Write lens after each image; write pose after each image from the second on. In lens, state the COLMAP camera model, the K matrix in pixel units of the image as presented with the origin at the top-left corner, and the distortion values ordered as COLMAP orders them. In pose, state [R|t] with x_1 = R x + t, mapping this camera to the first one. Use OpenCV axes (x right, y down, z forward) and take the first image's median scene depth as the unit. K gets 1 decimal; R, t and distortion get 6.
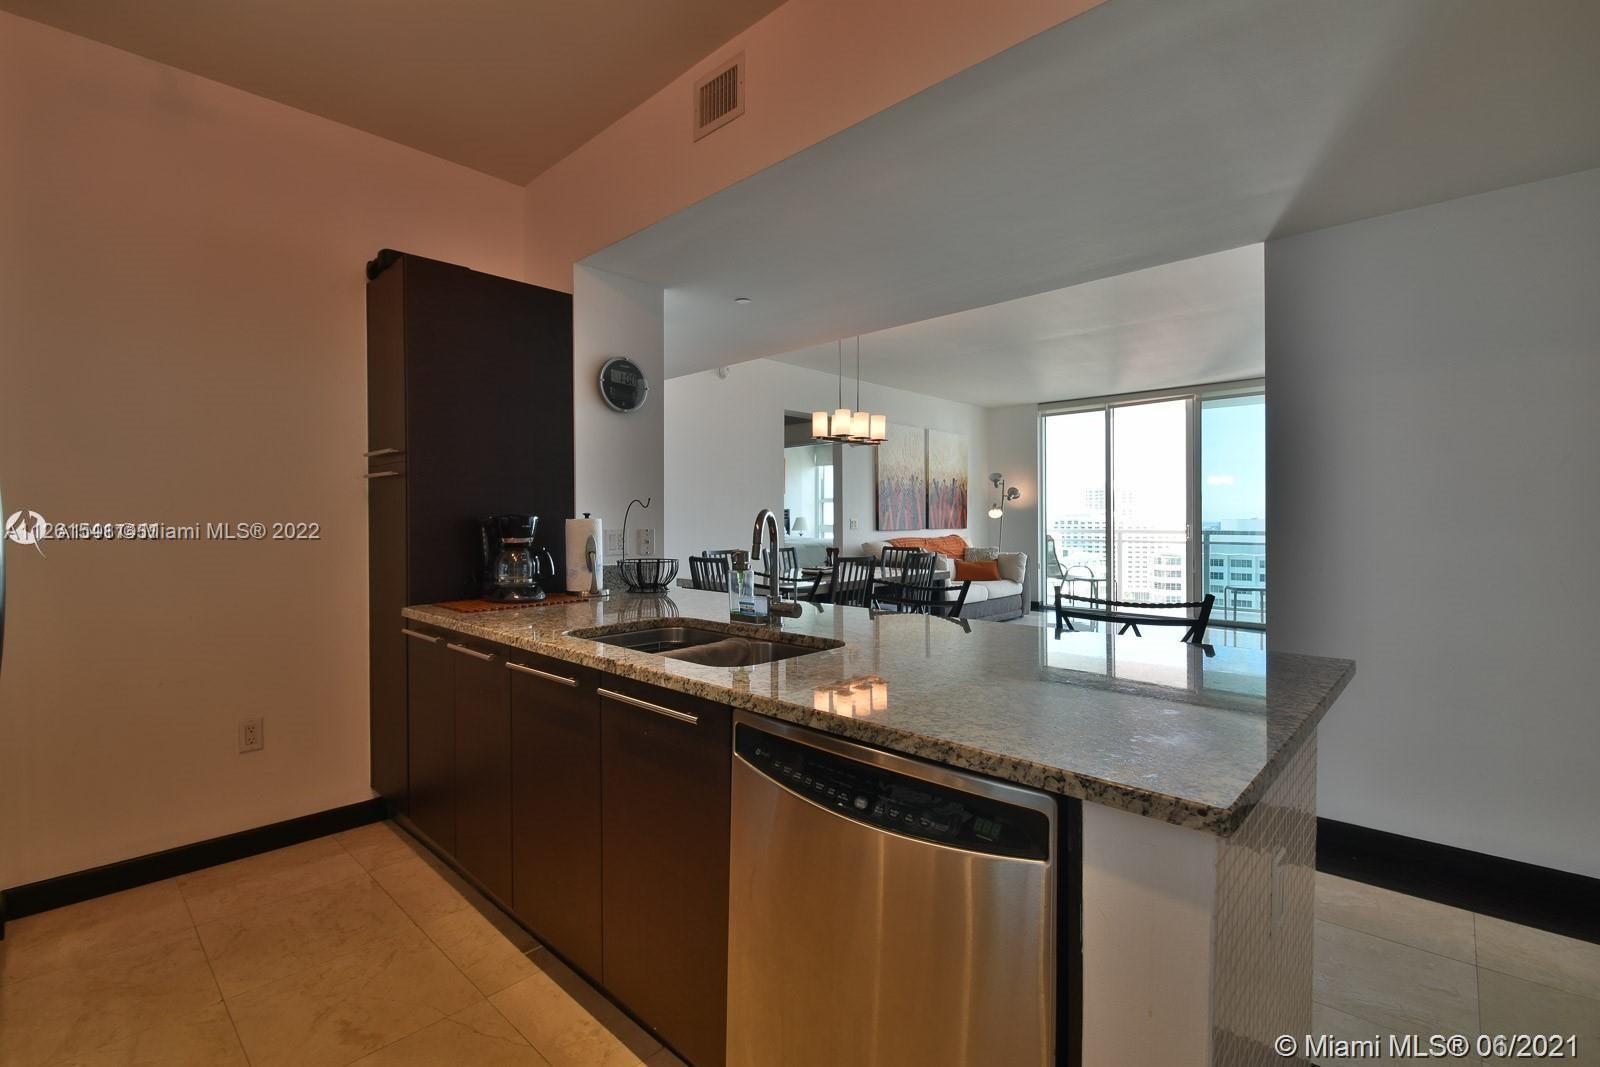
lens RADIAL K [[706.9, 0, 794.5], [0, 706.9, 518.7], [0, 0, 1]] dist [0.013373, -0.015405]
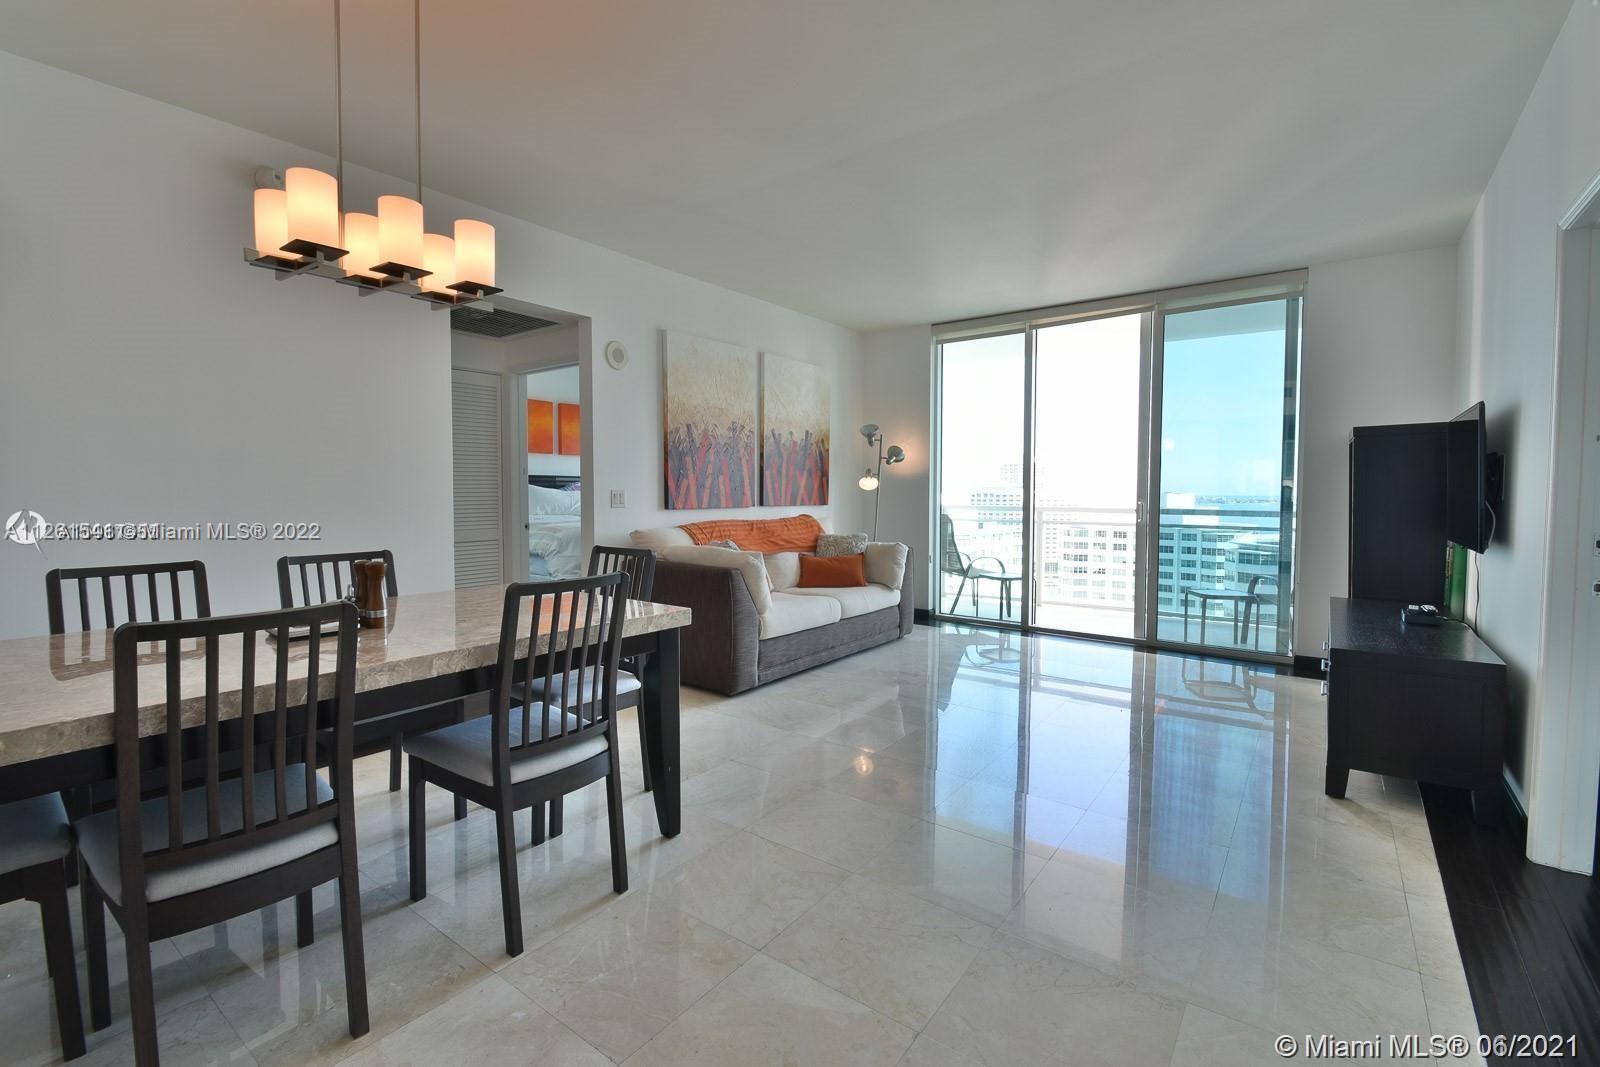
lens RADIAL K [[706.9, 0, 794.5], [0, 706.9, 518.7], [0, 0, 1]] dist [0.013373, -0.015405]
pose [[0.994266, -0.000611, 0.106934, 0.155788], [-0.003585, 0.999231, 0.039043, 0.000475], [-0.106875, -0.039202, 0.993499, 0.364360]]
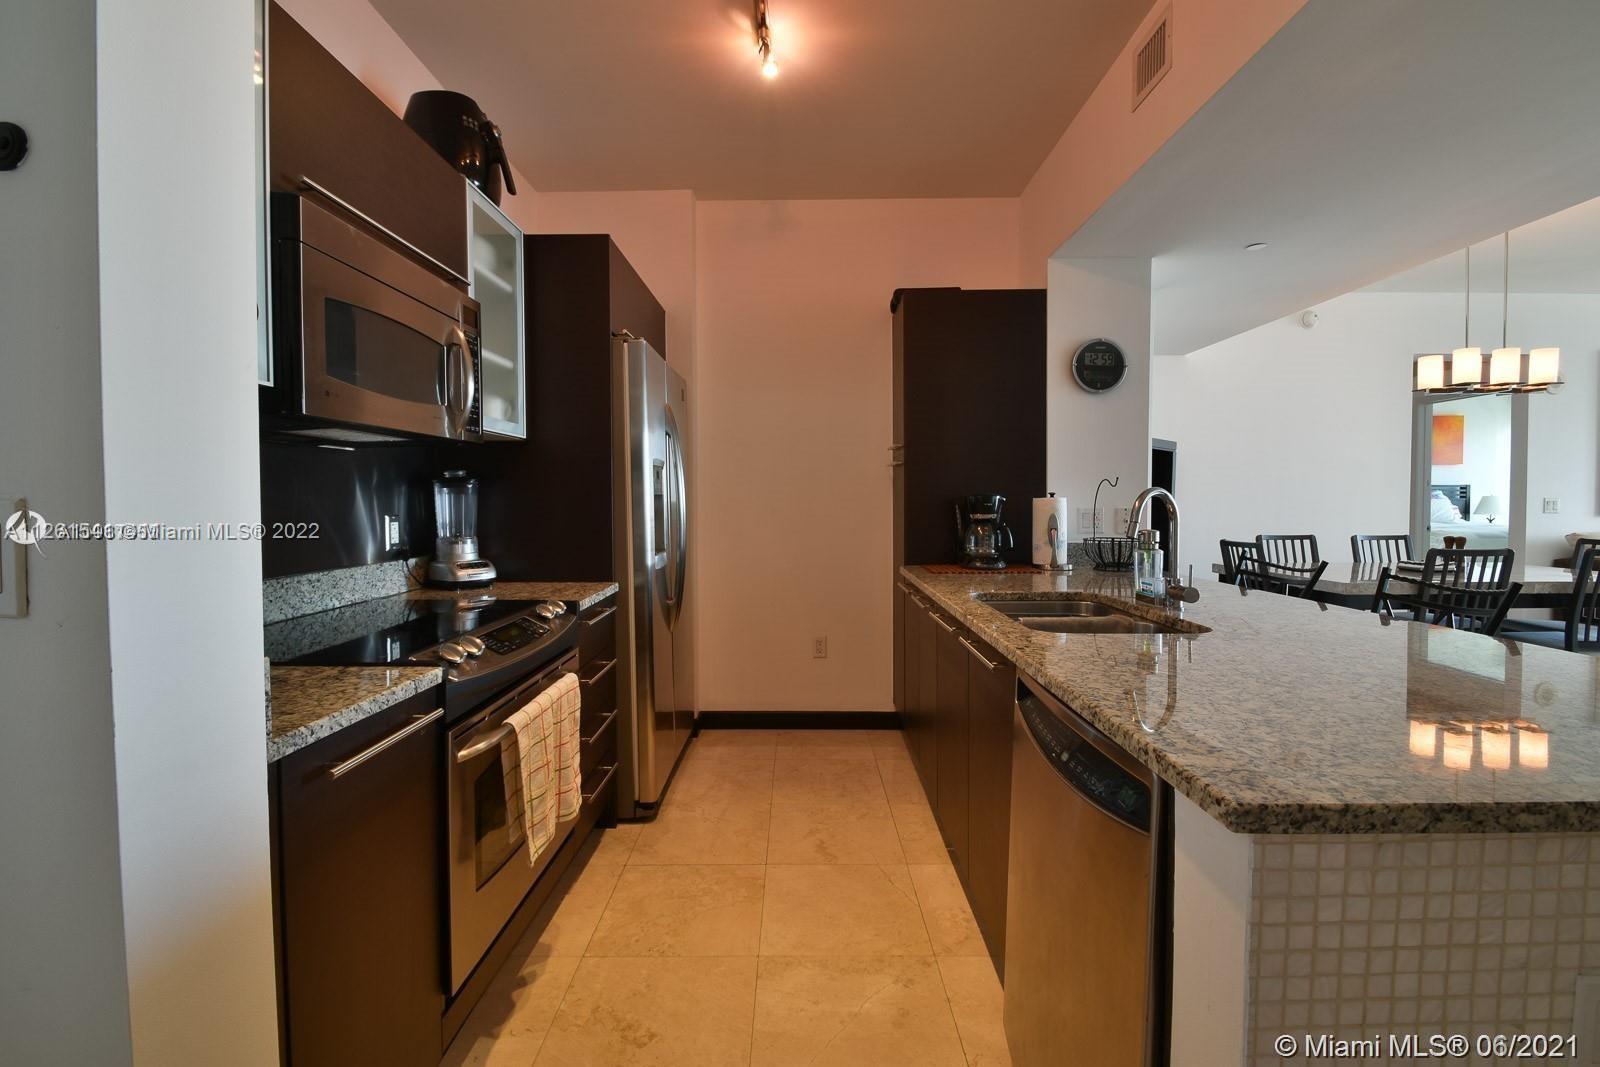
lens RADIAL K [[706.9, 0, 794.5], [0, 706.9, 518.7], [0, 0, 1]] dist [0.013373, -0.015405]
pose [[0.680310, 0.020532, -0.732637, 0.078389], [0.000775, 0.999587, 0.028734, 0.000283], [0.732924, -0.020116, 0.680013, -0.005852]]
